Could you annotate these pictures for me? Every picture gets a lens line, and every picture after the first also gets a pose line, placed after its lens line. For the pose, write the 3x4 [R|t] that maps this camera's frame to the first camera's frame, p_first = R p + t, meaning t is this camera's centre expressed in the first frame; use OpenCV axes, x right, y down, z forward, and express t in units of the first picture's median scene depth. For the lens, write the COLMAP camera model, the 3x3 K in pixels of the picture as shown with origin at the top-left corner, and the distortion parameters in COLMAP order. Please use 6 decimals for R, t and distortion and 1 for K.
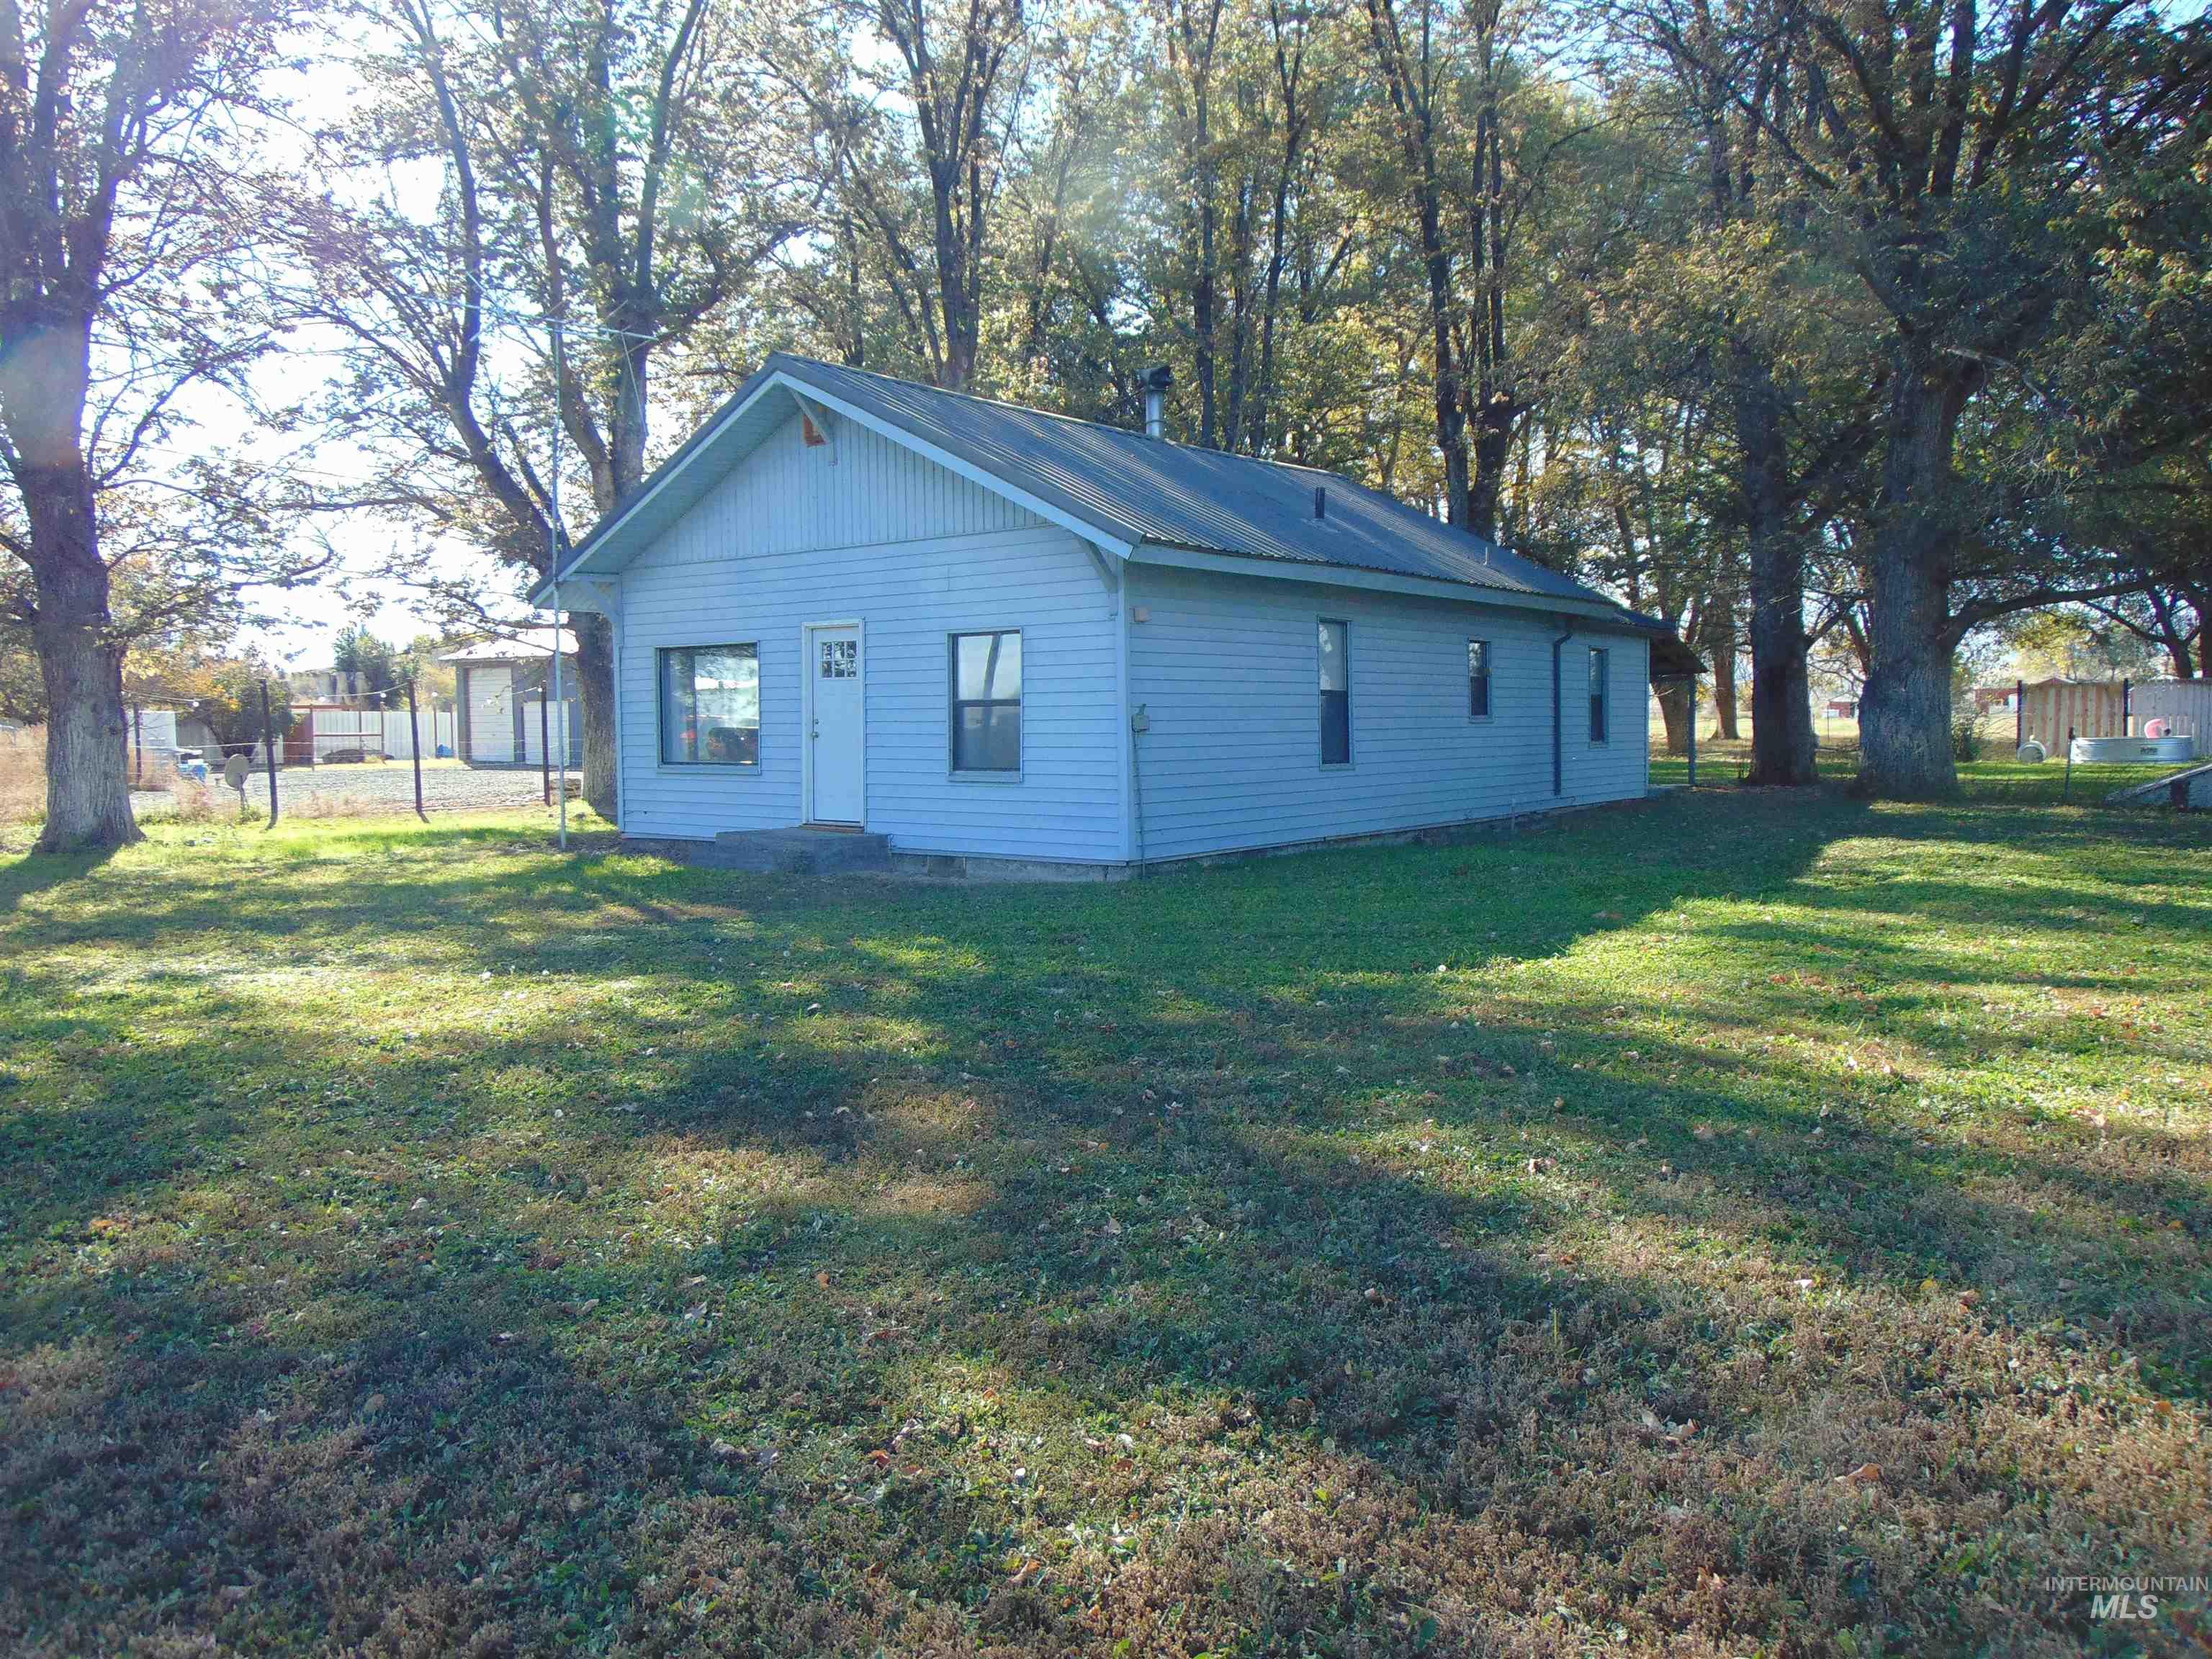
lens RADIAL K [[1636.1, 0, 1106.0], [0, 1636.1, 829.5], [0, 0, 1]] dist [-0.022418, 0.059888]
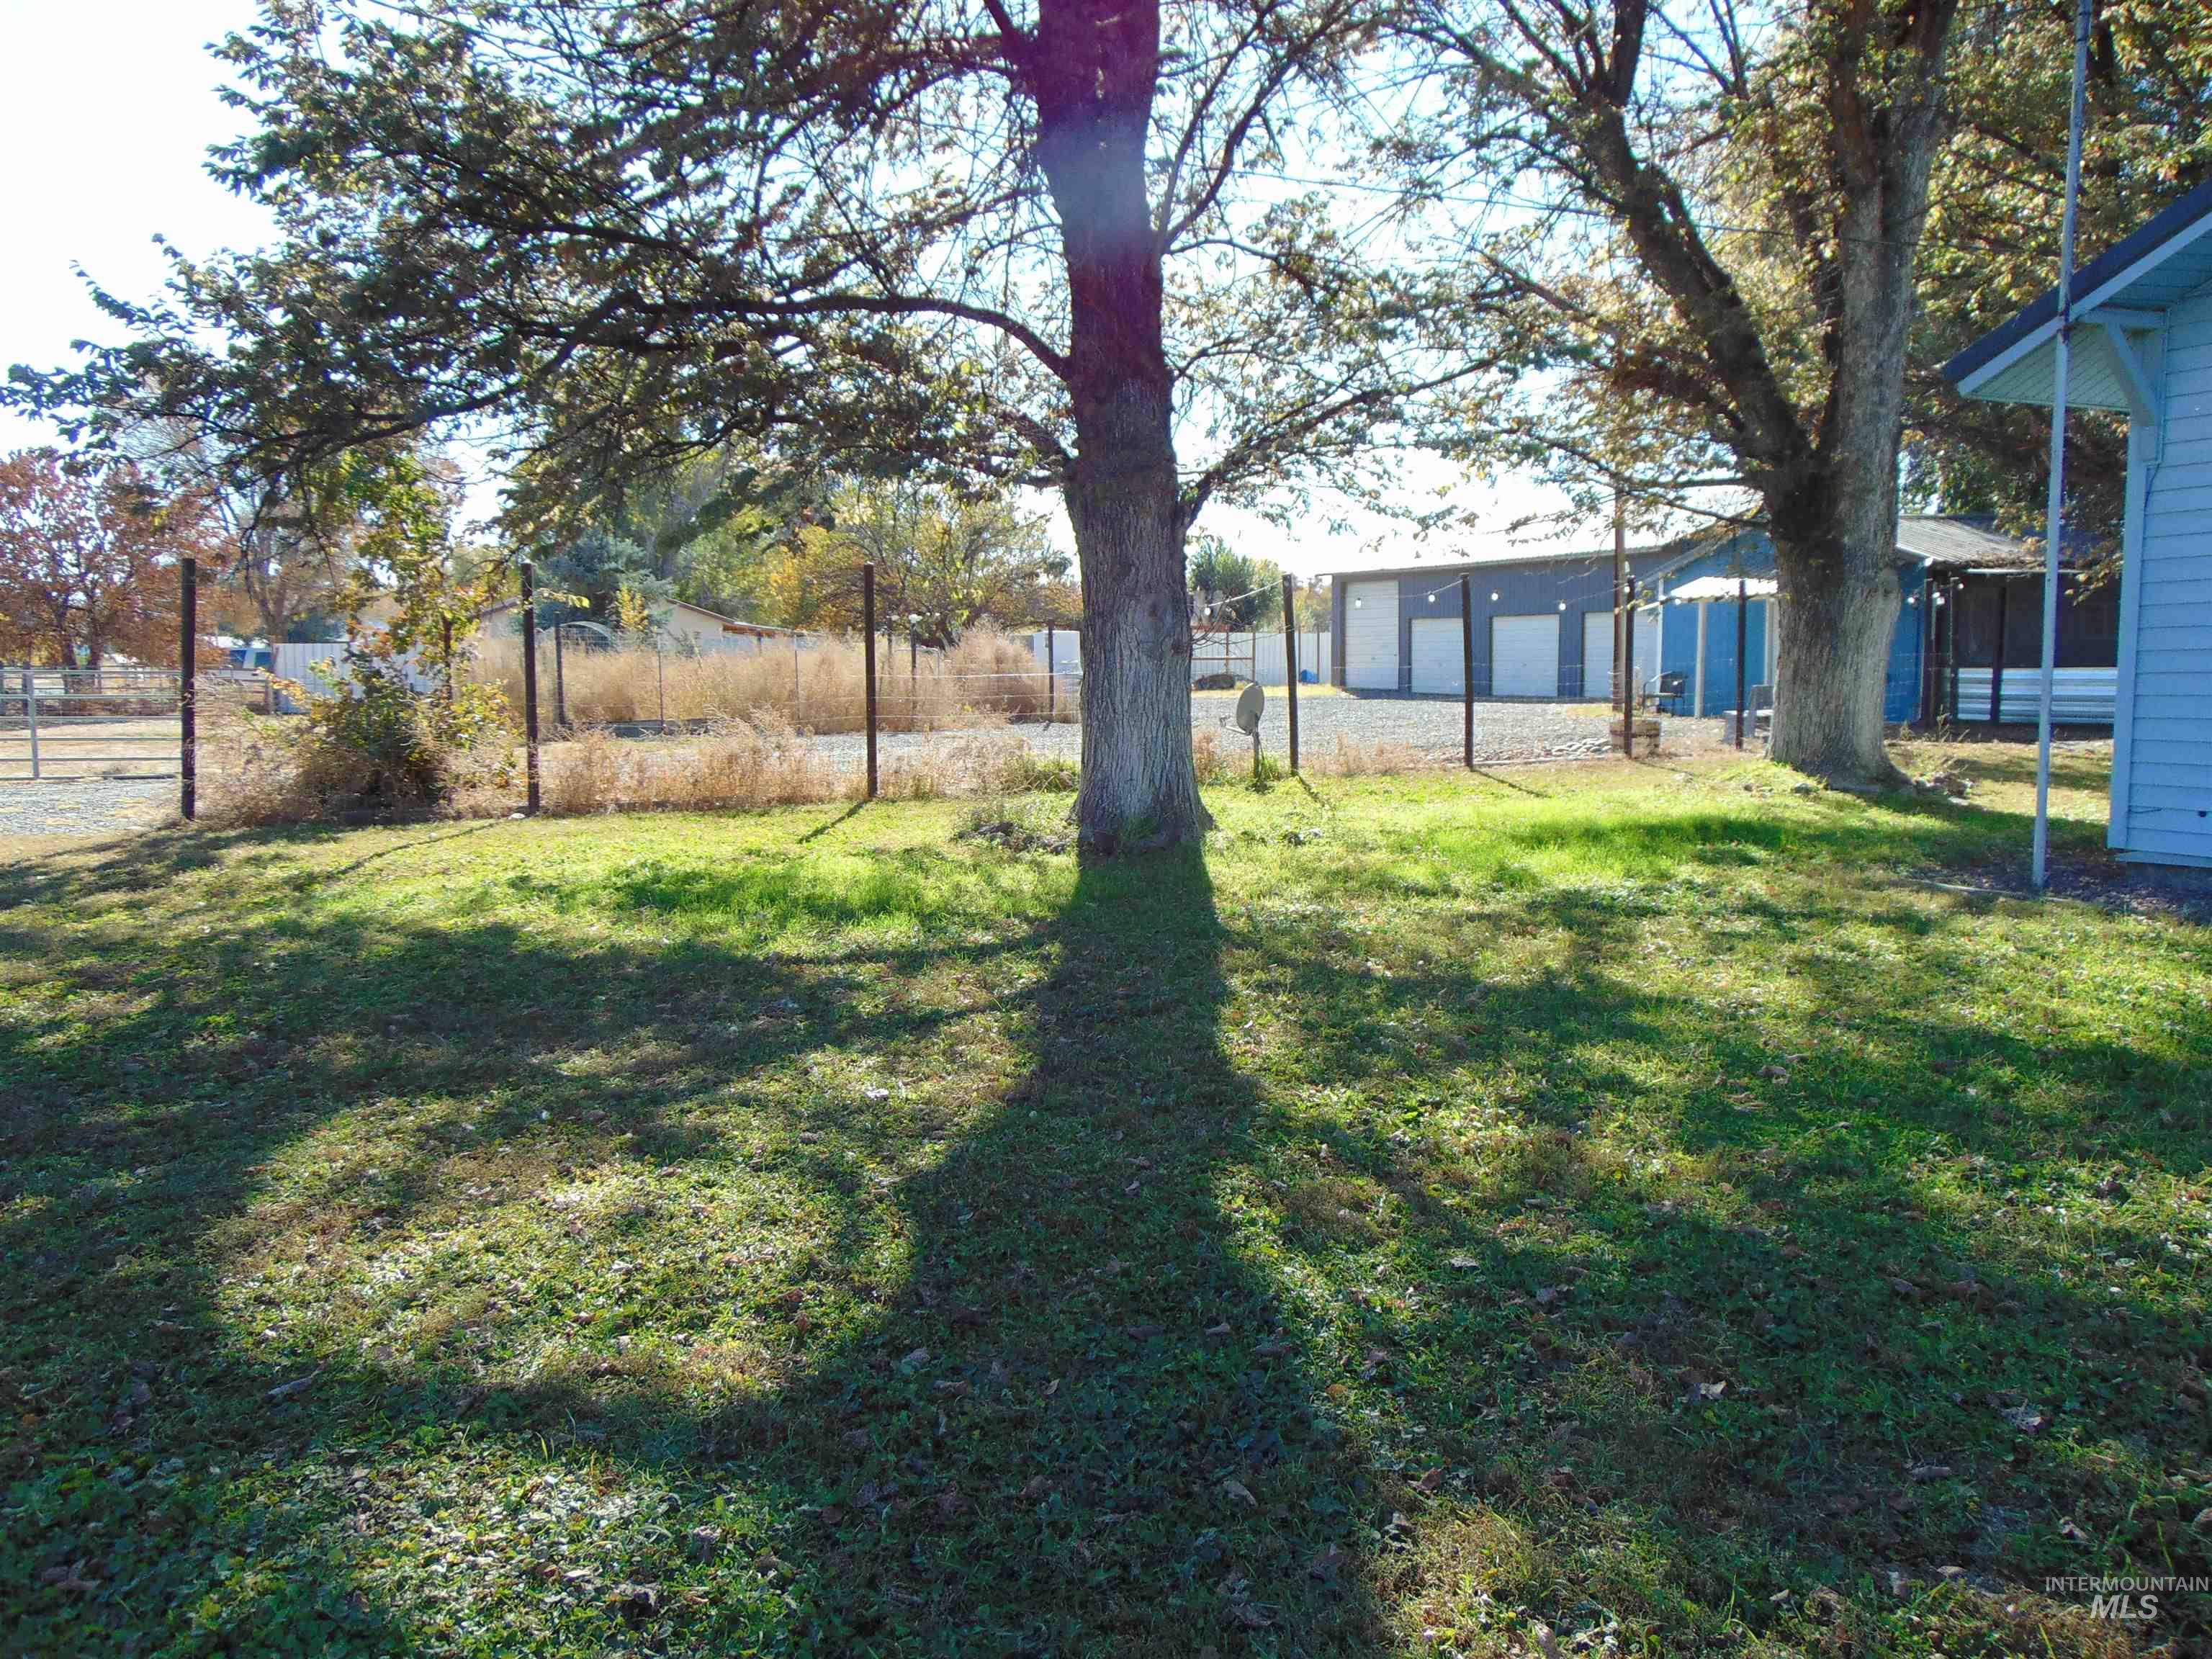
lens RADIAL K [[1636.1, 0, 1106.0], [0, 1636.1, 829.5], [0, 0, 1]] dist [-0.022418, 0.059888]
pose [[0.908345, 0.041938, -0.416114, -0.158271], [-0.022875, 0.998452, 0.050695, -0.009329], [0.417596, -0.036530, 0.907898, 0.181491]]
